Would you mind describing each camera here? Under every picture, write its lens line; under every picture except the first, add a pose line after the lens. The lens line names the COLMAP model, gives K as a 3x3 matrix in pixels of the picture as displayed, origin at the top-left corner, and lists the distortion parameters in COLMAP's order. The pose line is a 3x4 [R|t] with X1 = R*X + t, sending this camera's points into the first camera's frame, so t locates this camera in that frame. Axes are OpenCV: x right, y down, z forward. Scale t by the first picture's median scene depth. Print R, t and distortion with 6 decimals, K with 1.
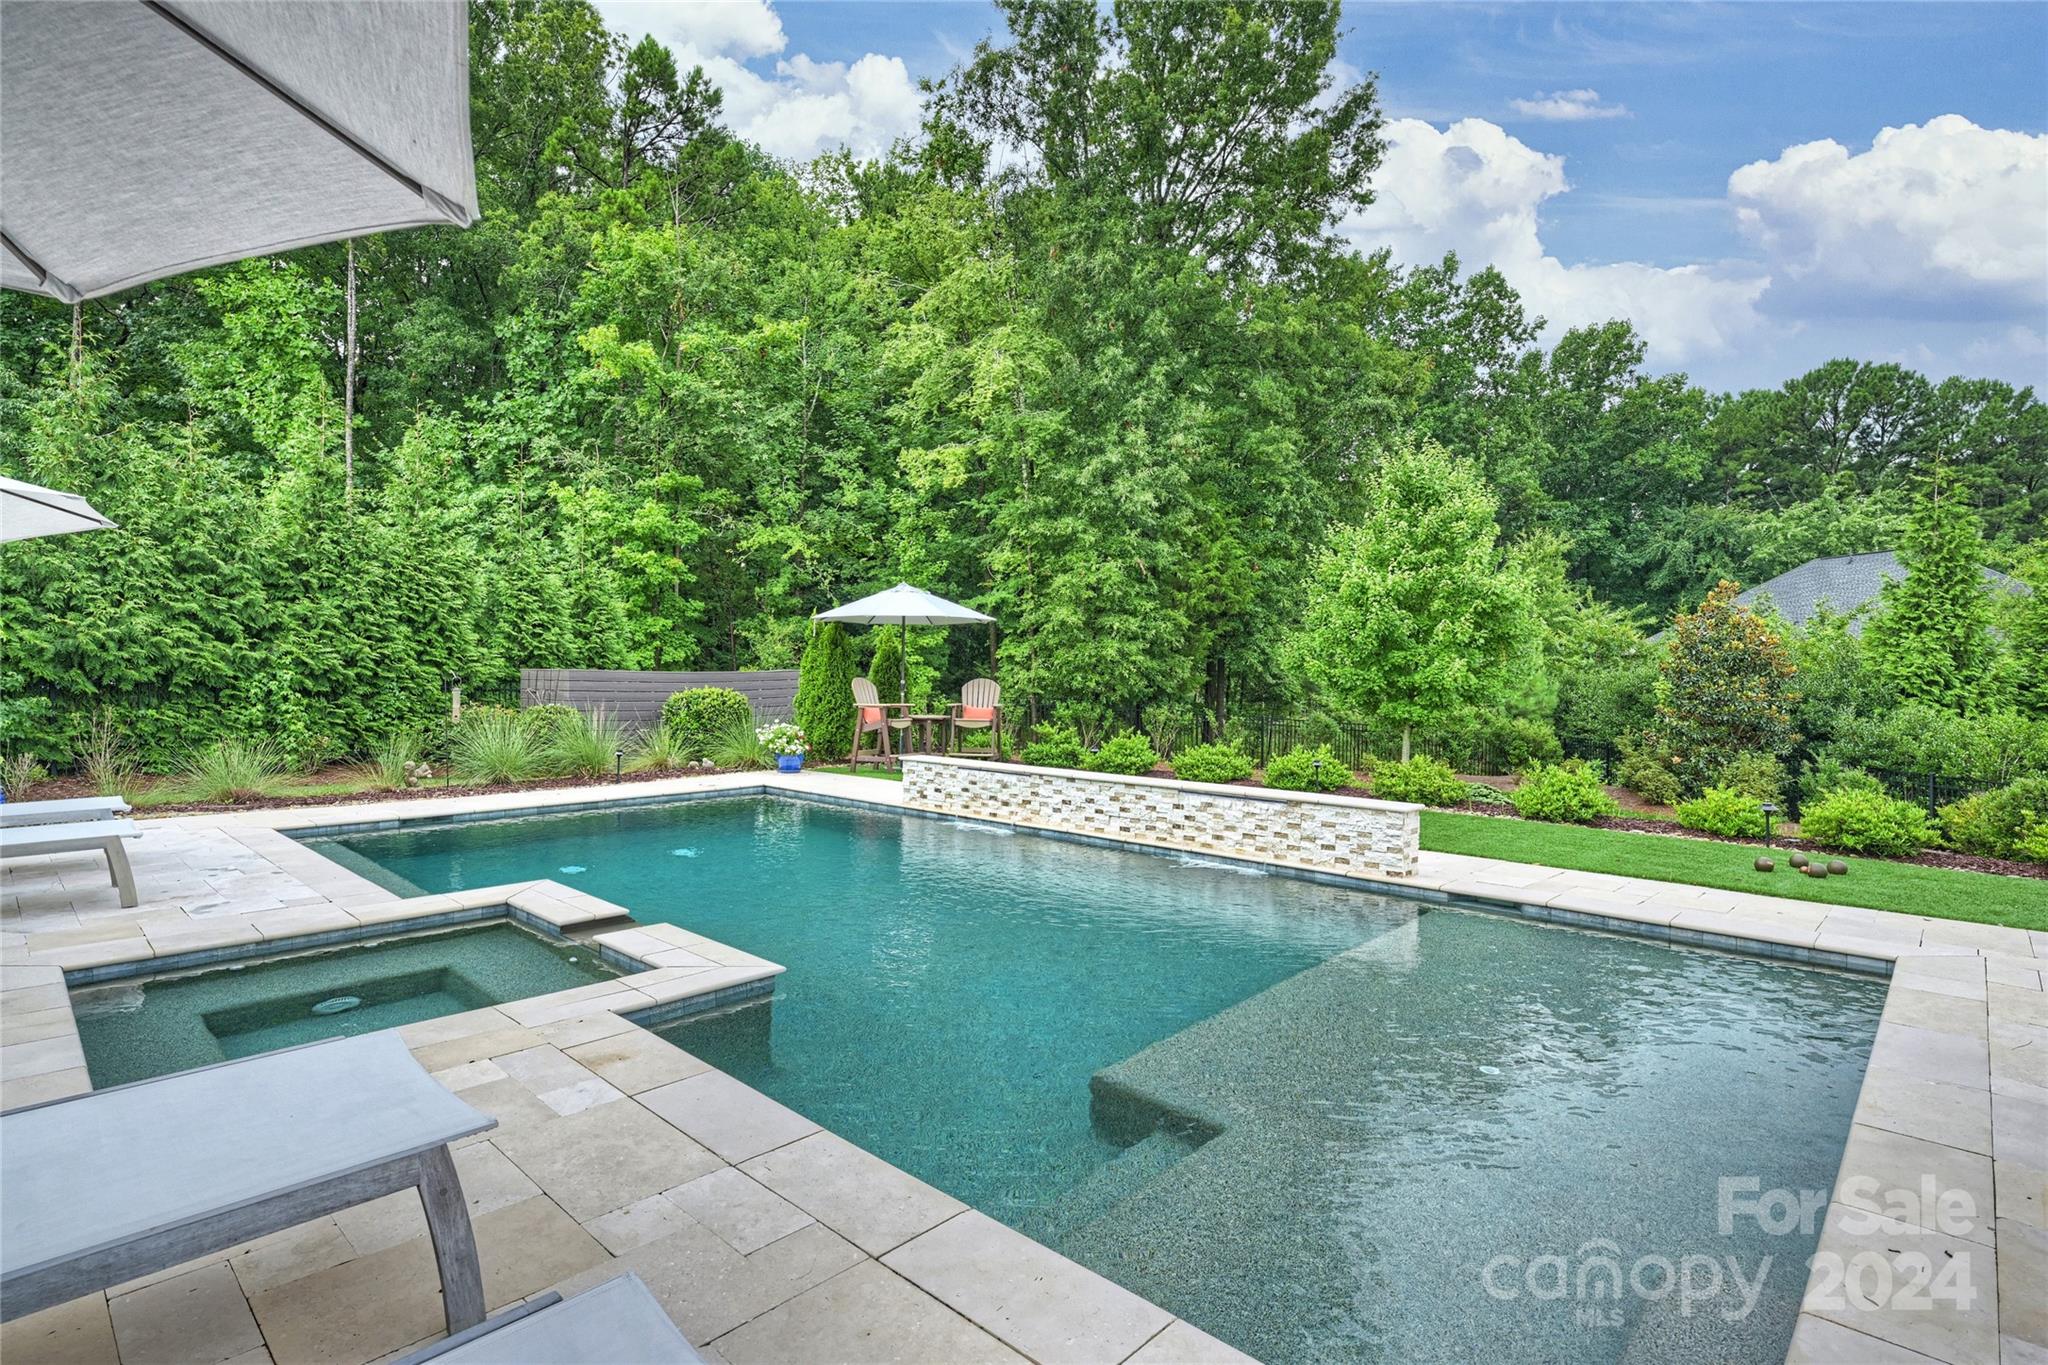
lens RADIAL K [[1011.7, 0, 1025.1], [0, 1011.7, 683.0], [0, 0, 1]] dist [0.002277, 0.000402]
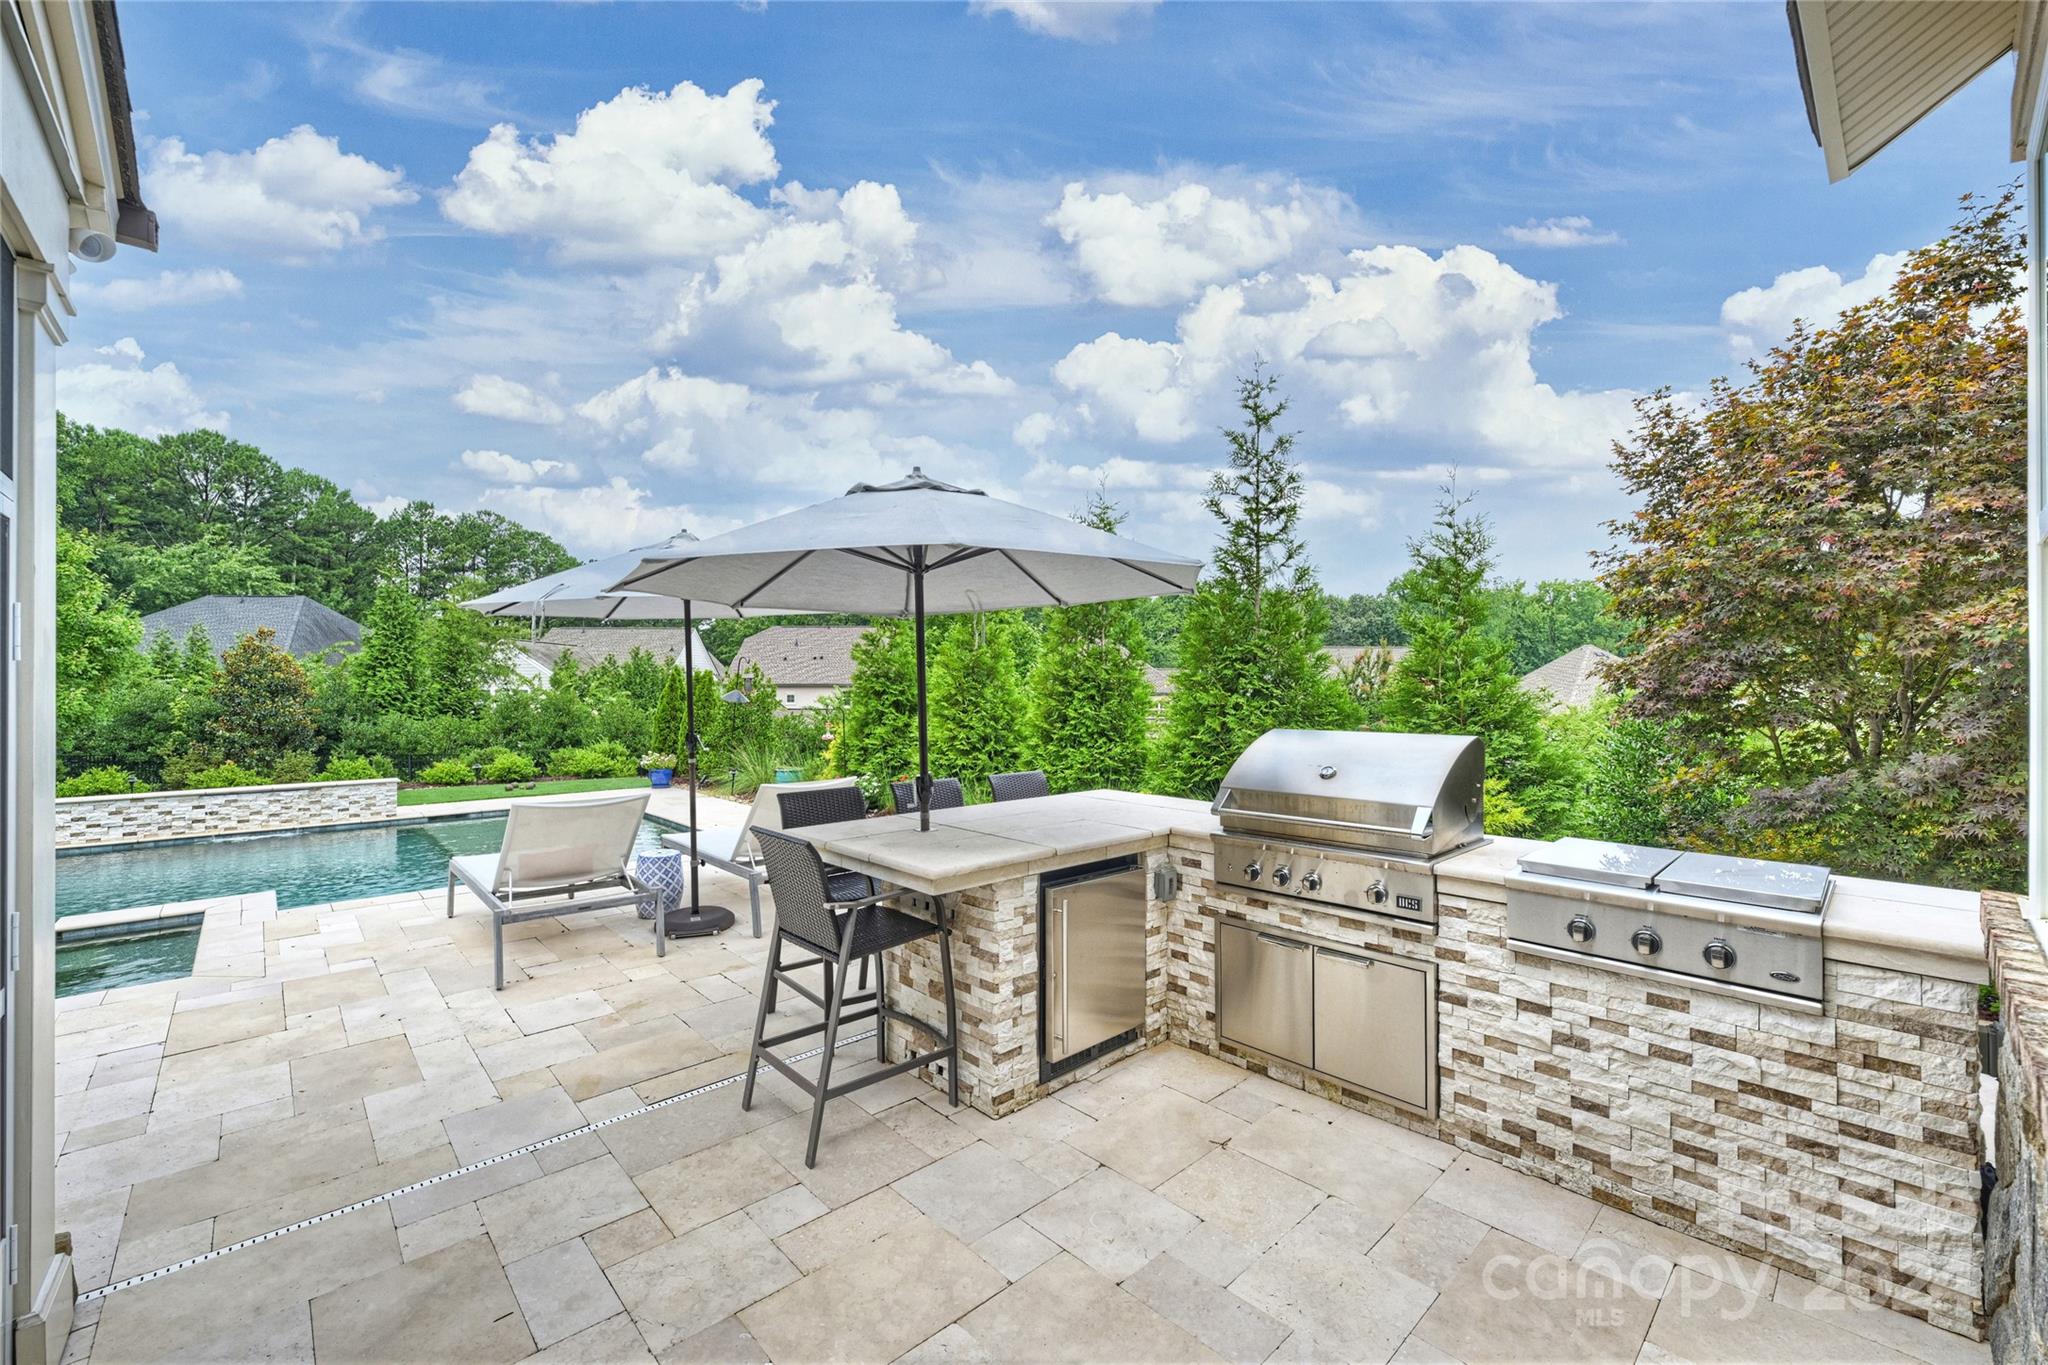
lens RADIAL K [[832.7, 0, 1015.9], [0, 832.7, 685.9], [0, 0, 1]] dist [0.002260, 0.000317]
pose [[0.072156, -0.007136, 0.997368, -0.371055], [0.013752, 0.999886, 0.006159, -0.015986], [-0.997299, 0.013271, 0.072246, -0.094920]]
